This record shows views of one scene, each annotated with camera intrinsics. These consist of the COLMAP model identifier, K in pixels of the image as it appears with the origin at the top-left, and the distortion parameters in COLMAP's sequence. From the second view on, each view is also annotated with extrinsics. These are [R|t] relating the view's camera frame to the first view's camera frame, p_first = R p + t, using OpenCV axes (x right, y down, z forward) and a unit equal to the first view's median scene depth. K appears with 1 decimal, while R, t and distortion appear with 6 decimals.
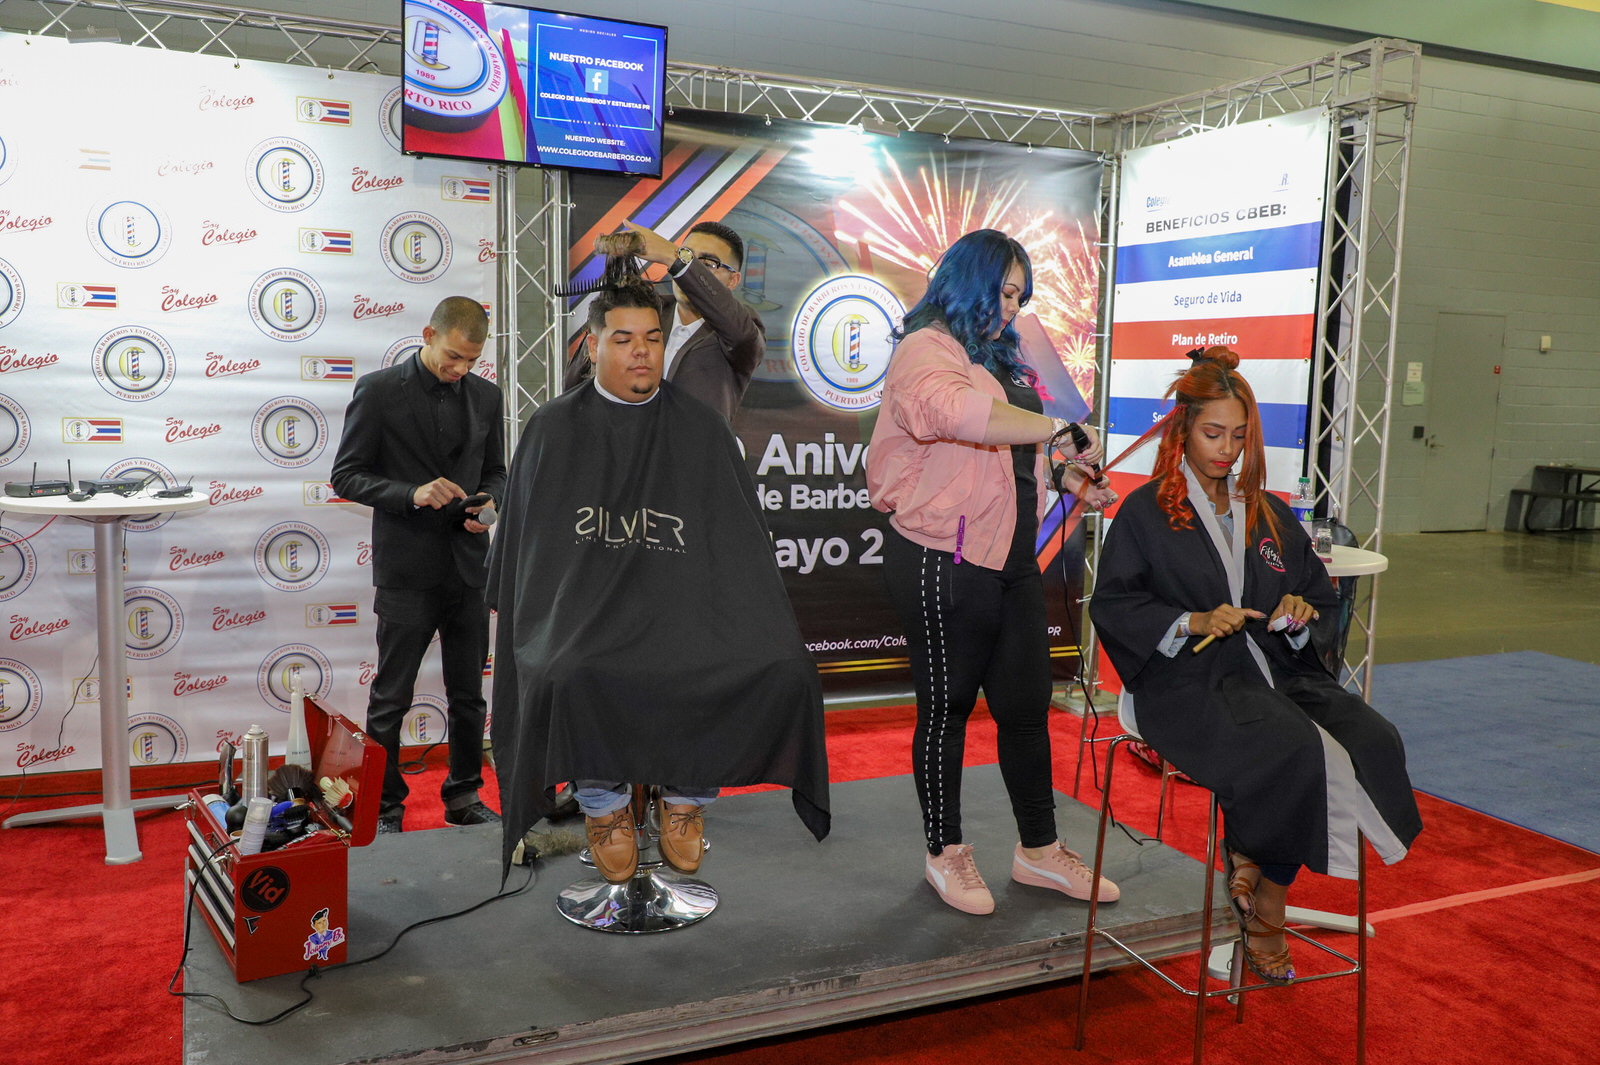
lens RADIAL K [[1348.4, 0, 807.2], [0, 1348.4, 532.9], [0, 0, 1]] dist [0.001749, 0.023385]
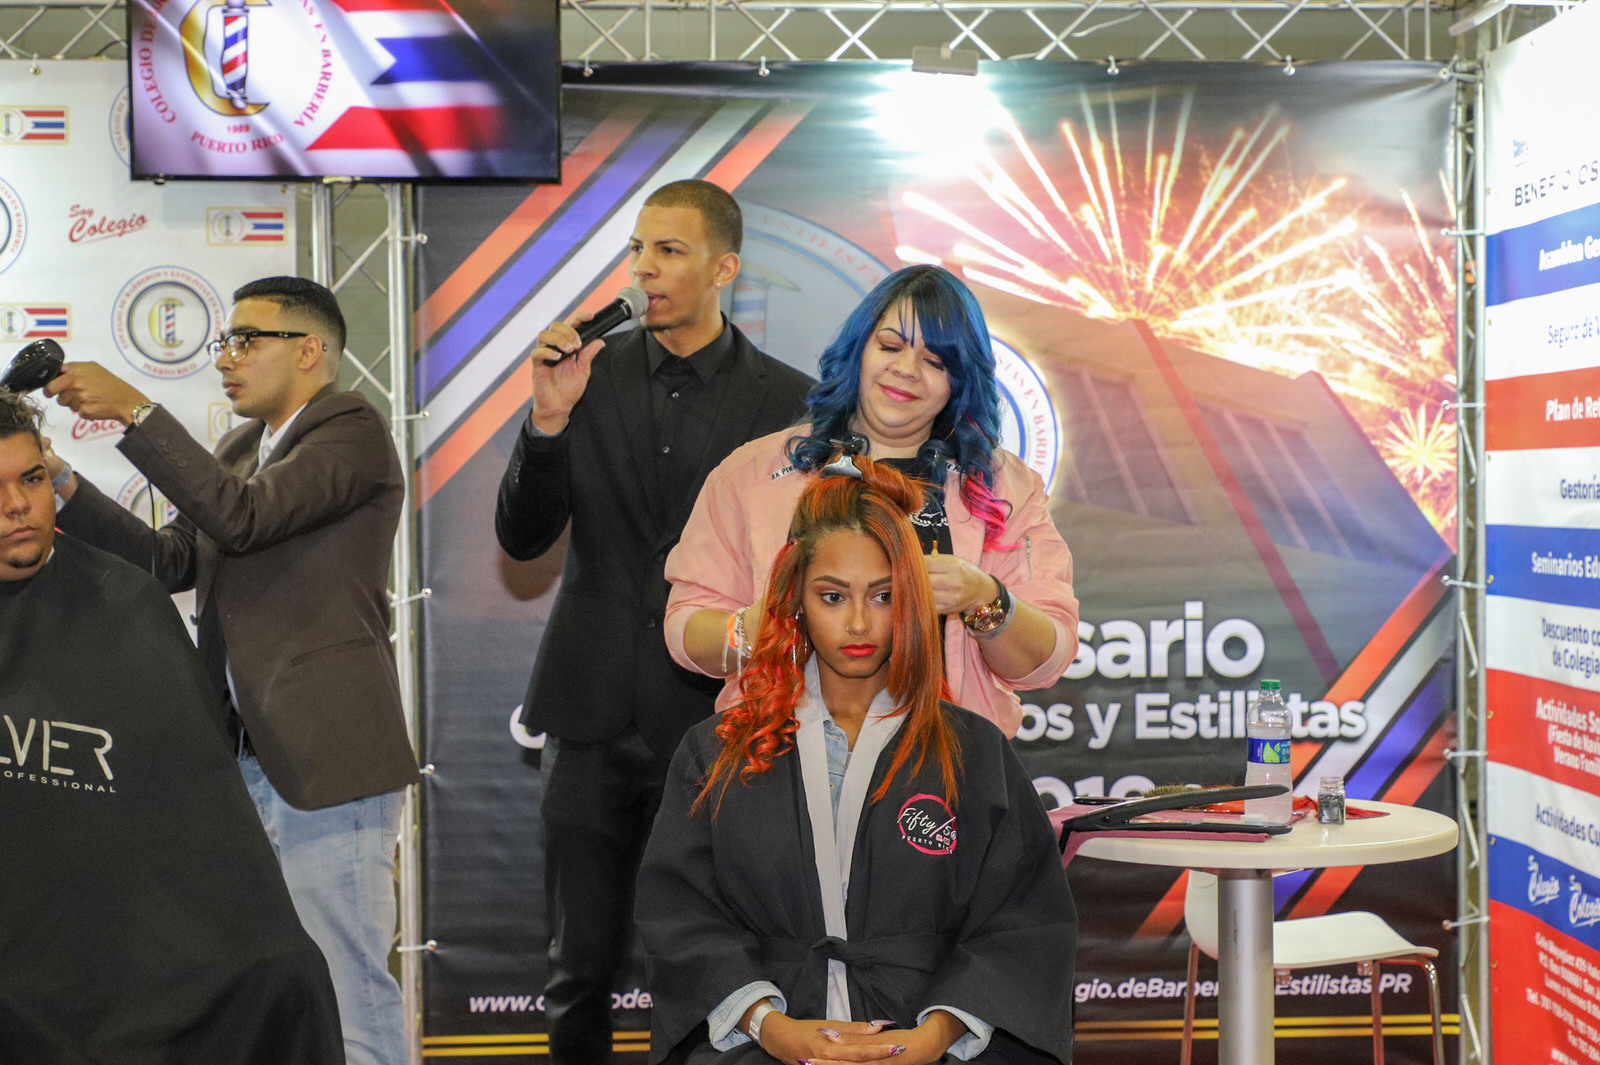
lens RADIAL K [[2569.9, 0, 798.8], [0, 2569.9, 561.1], [0, 0, 1]] dist [0.031251, 0.000000]
pose [[0.937052, -0.024817, -0.348307, 0.352627], [-0.007573, 0.995792, -0.091326, 0.005066], [0.349108, 0.088215, 0.932921, -0.003914]]
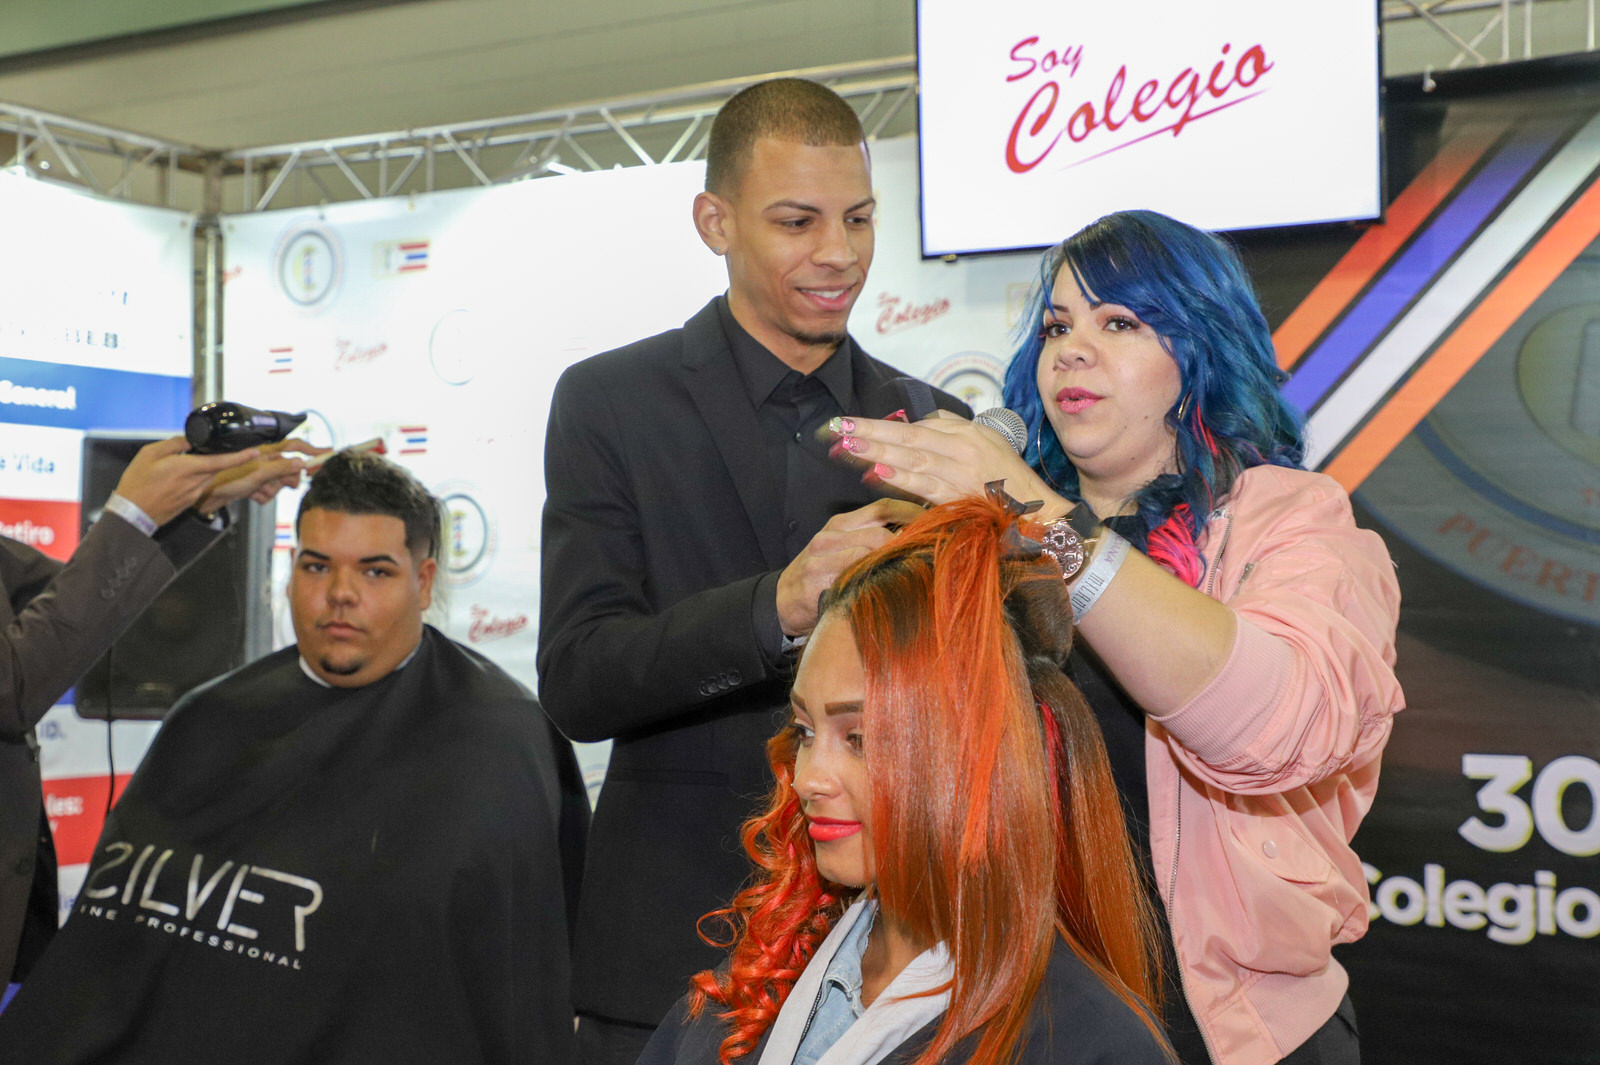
lens RADIAL K [[2257.9, 0, 801.6], [0, 2257.9, 536.9], [0, 0, 1]] dist [0.041742, 0.000000]
pose [[0.575745, -0.052171, -0.815963, 0.396386], [-0.084280, 0.988860, -0.122694, -0.032406], [0.813274, 0.139410, 0.564934, 0.361555]]
